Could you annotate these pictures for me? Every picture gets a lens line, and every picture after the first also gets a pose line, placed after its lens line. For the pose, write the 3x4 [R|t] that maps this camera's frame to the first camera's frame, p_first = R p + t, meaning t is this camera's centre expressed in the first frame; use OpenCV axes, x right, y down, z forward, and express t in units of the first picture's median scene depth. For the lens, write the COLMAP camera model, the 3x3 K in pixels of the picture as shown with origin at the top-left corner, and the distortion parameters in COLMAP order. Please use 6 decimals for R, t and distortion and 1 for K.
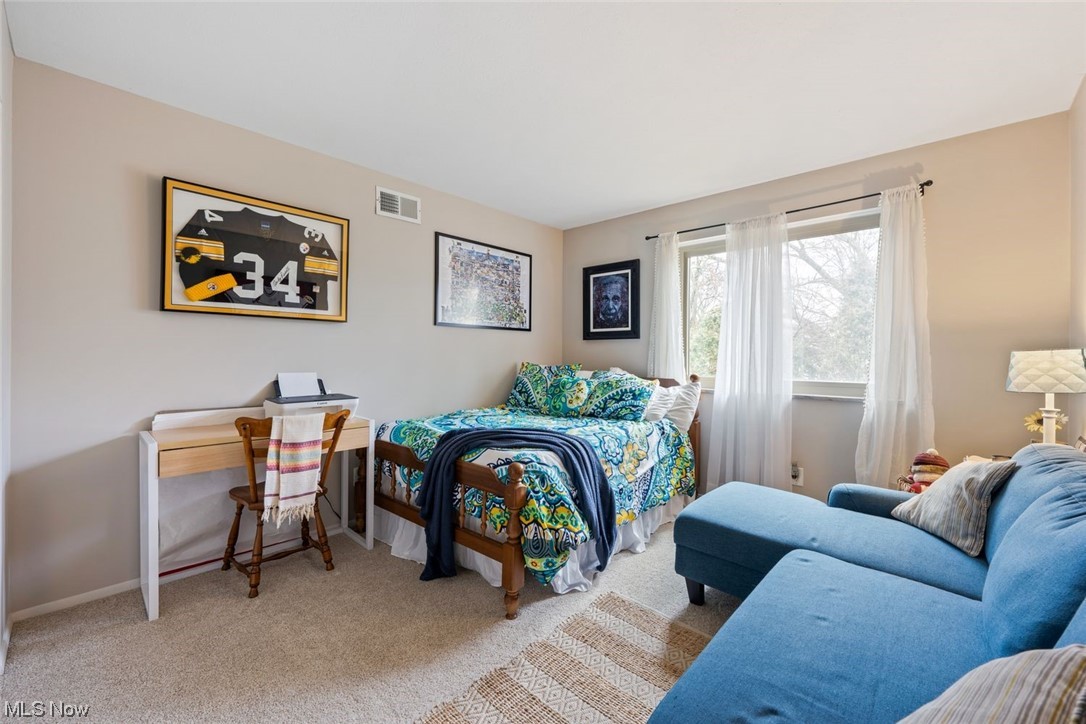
lens RADIAL K [[437.1, 0, 543.0], [0, 437.1, 362.0], [0, 0, 1]] dist [-0.001022, -0.000096]
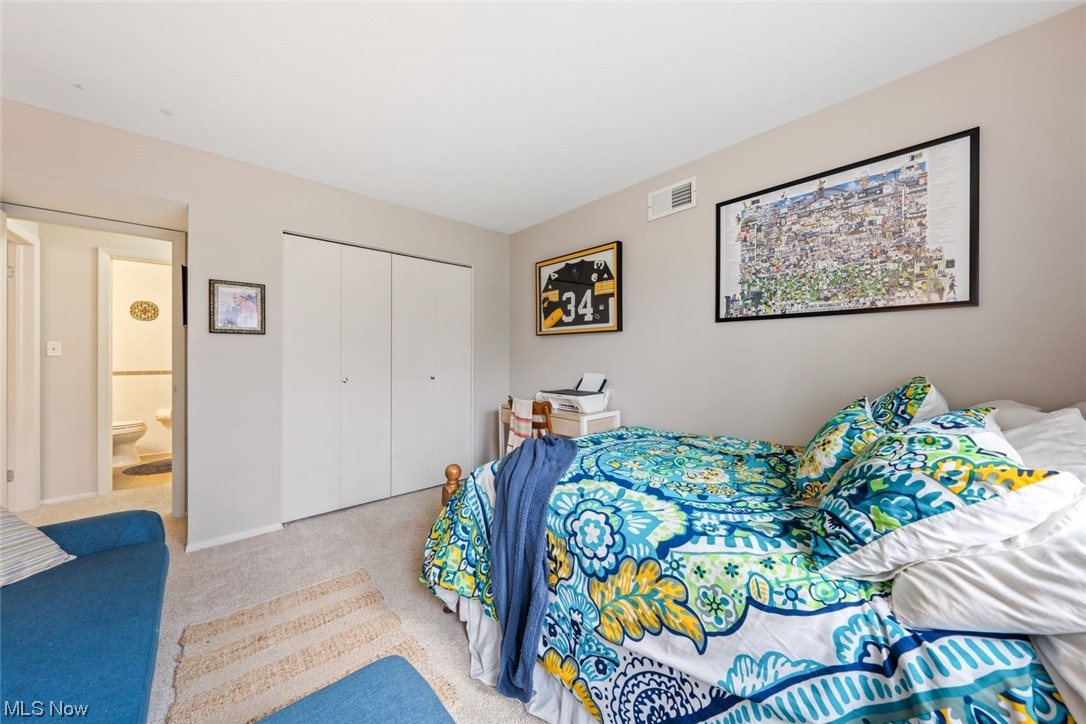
lens RADIAL K [[378.8, 0, 543.0], [0, 378.8, 362.0], [0, 0, 1]] dist [-0.000647, -0.000051]
pose [[-0.084035, 0.003652, -0.996456, 0.583026], [-0.020559, 0.999774, 0.005398, -0.012070], [0.996251, 0.020939, -0.083941, 0.938592]]
